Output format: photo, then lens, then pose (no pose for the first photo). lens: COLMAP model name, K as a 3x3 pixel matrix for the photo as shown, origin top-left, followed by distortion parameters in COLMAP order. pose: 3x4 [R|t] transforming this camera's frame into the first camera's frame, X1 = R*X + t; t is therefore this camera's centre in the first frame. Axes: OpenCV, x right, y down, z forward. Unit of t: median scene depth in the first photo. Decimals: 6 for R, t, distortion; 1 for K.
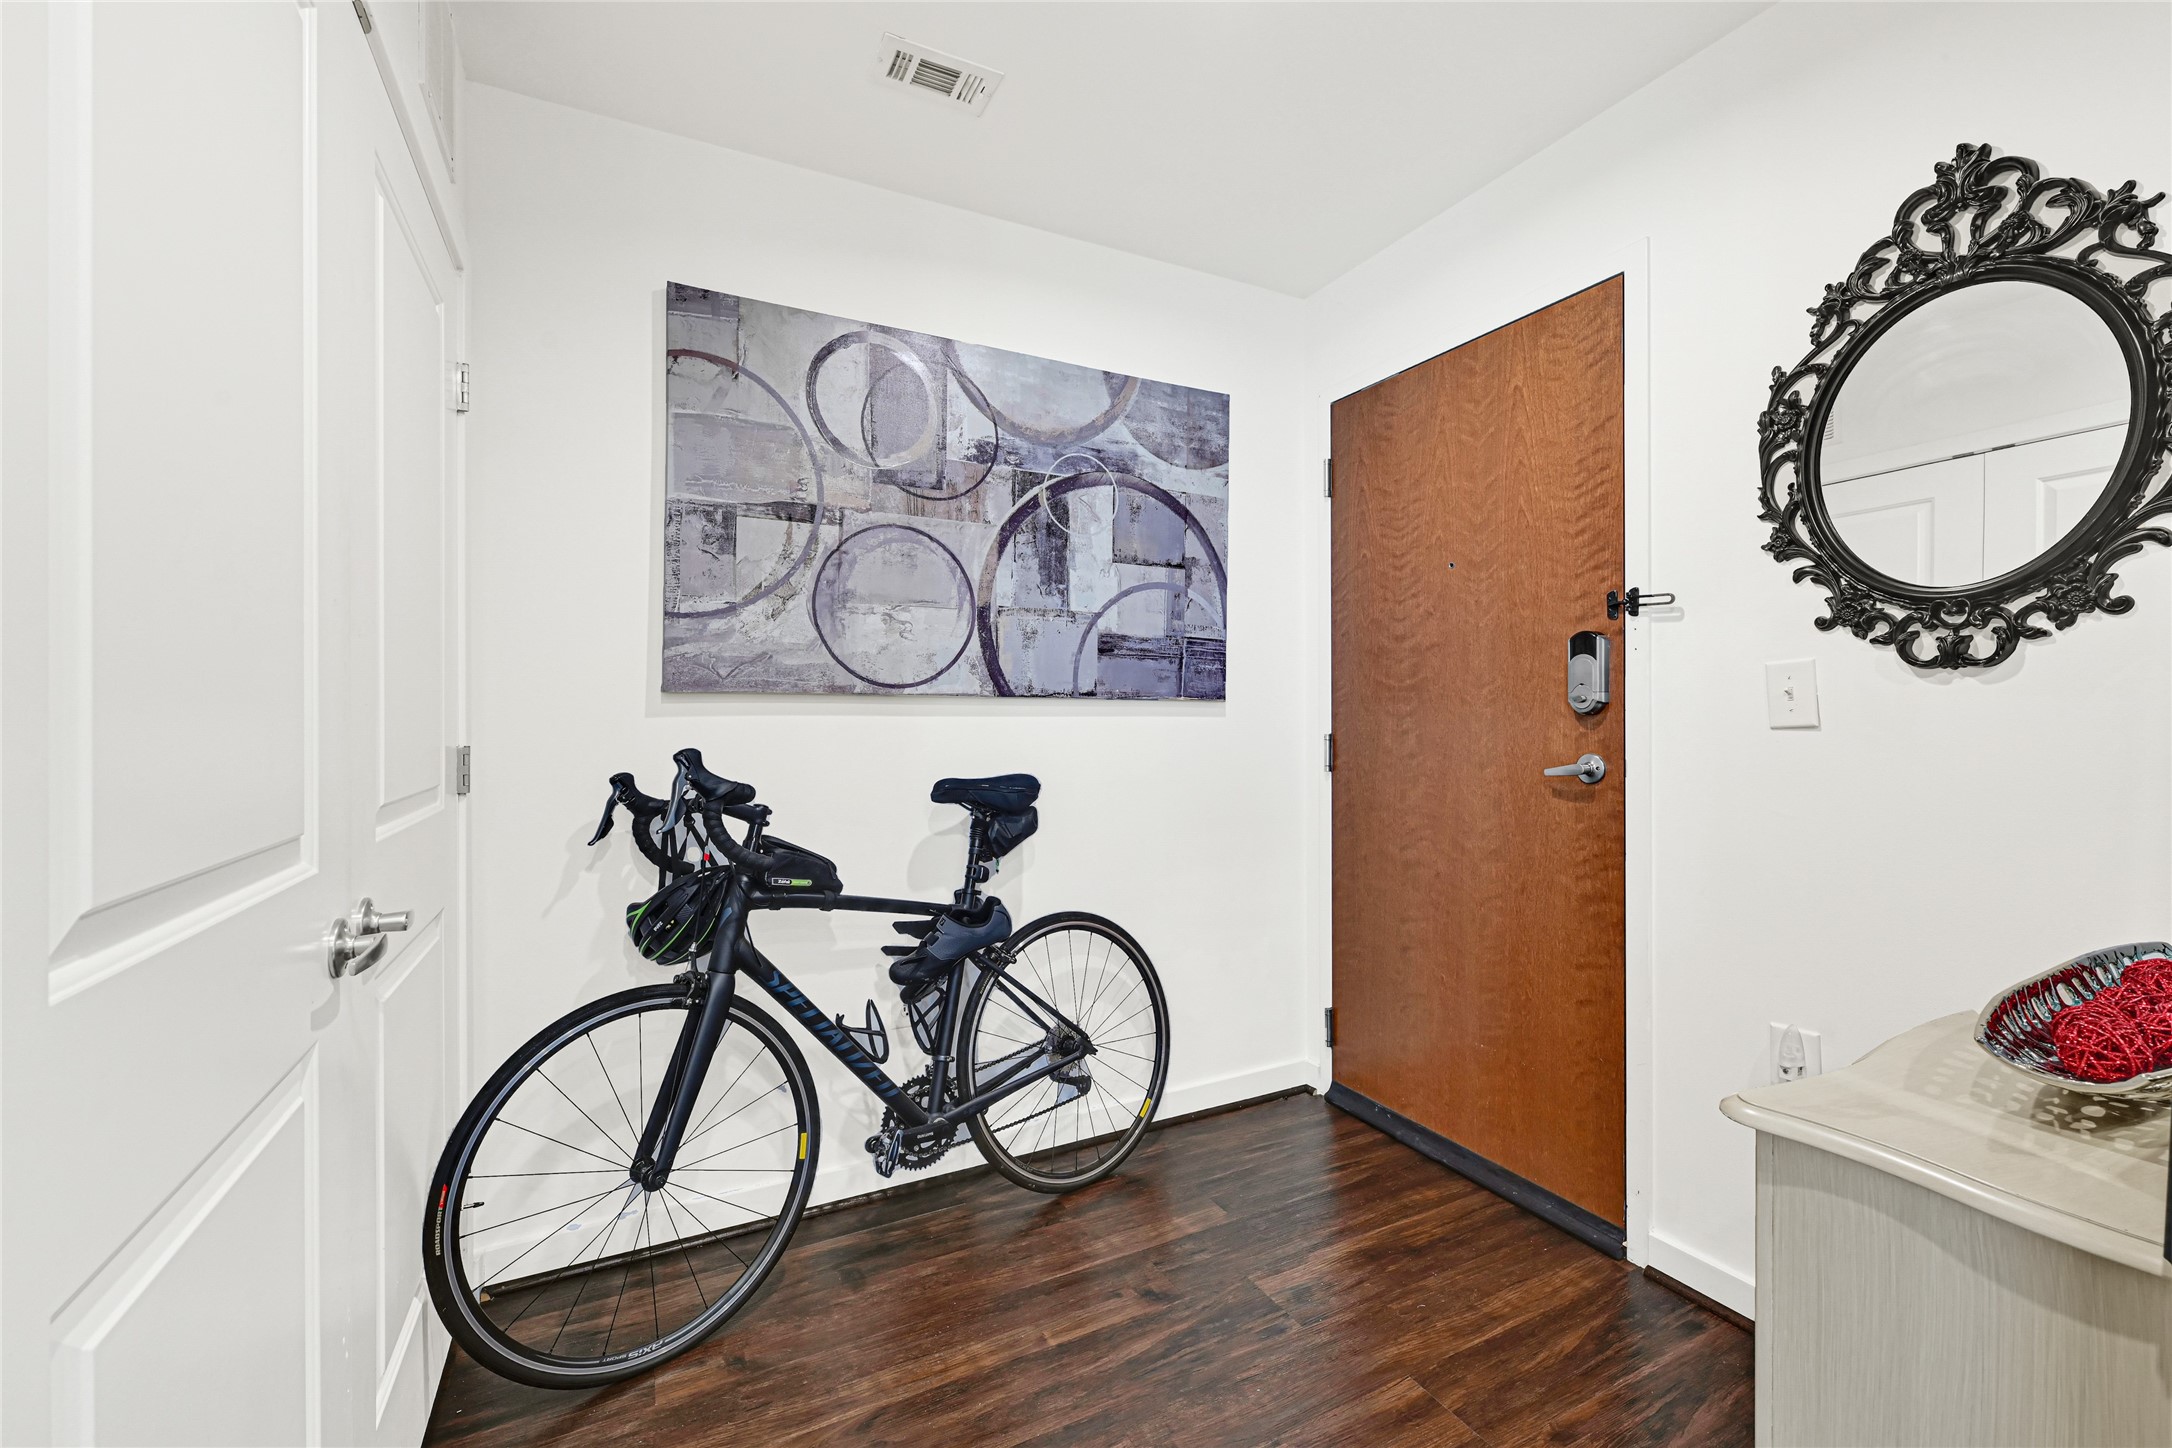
lens RADIAL K [[893.5, 0, 1082.0], [0, 893.5, 716.5], [0, 0, 1]] dist [-0.002002, -0.000138]
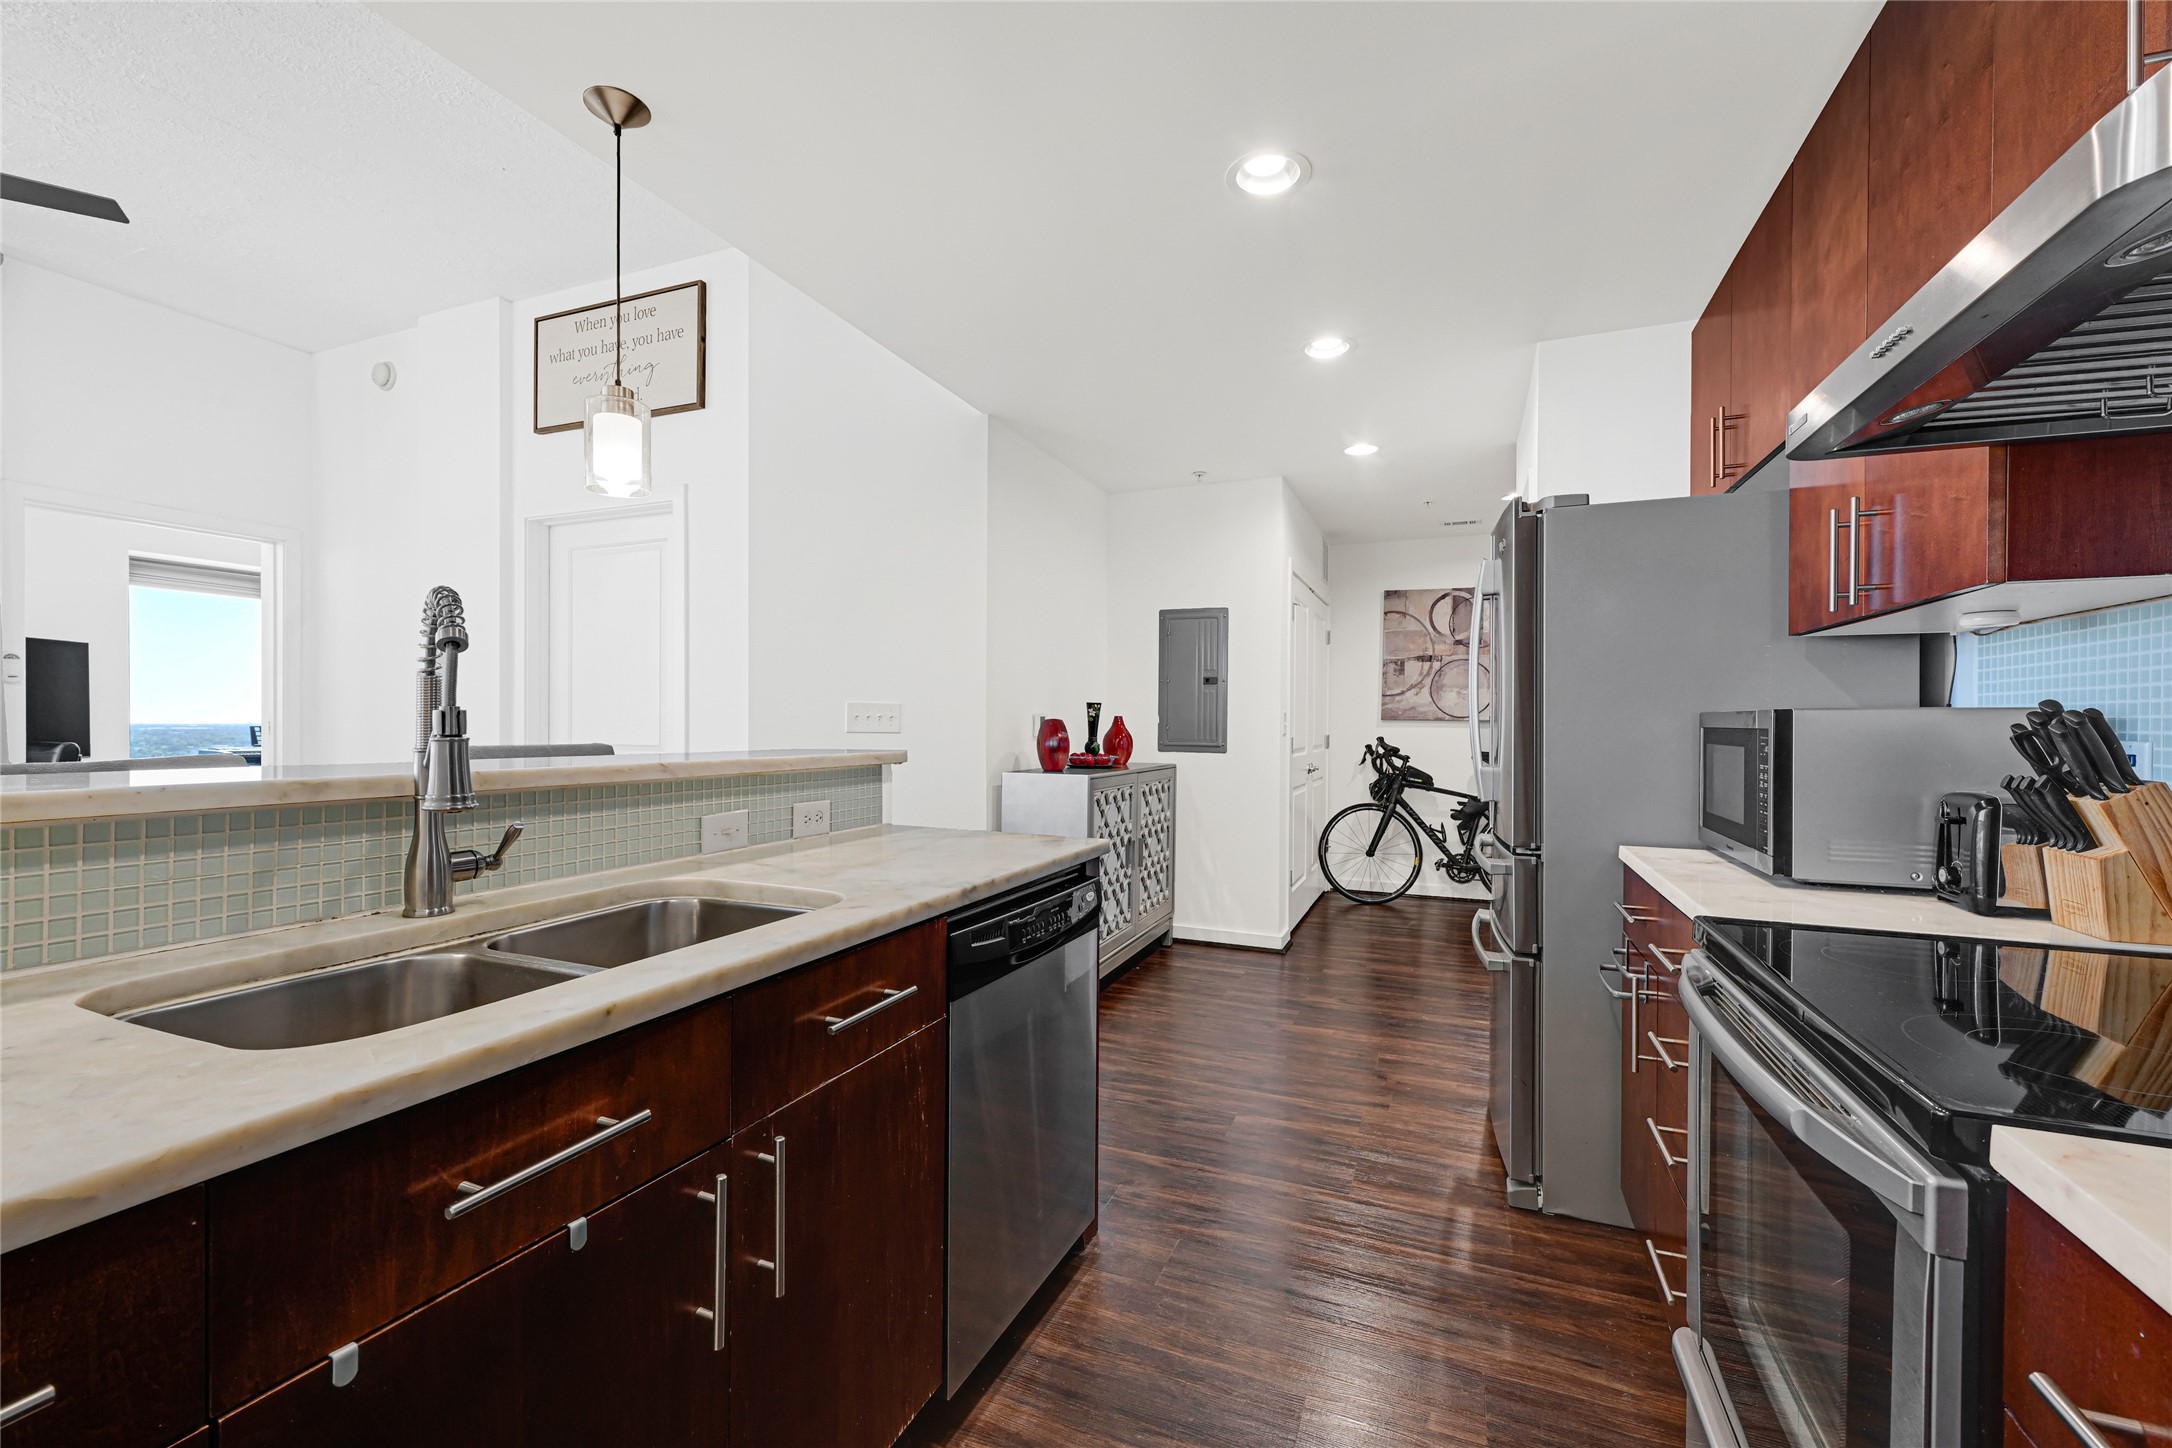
lens RADIAL K [[893.5, 0, 1085.9], [0, 893.5, 719.6], [0, 0, 1]] dist [-0.002002, -0.000138]
pose [[0.647693, 0.010275, -0.761832, 1.303510], [-0.009410, 0.999941, 0.005486, -0.035756], [0.761844, 0.003616, 0.647751, -1.908780]]
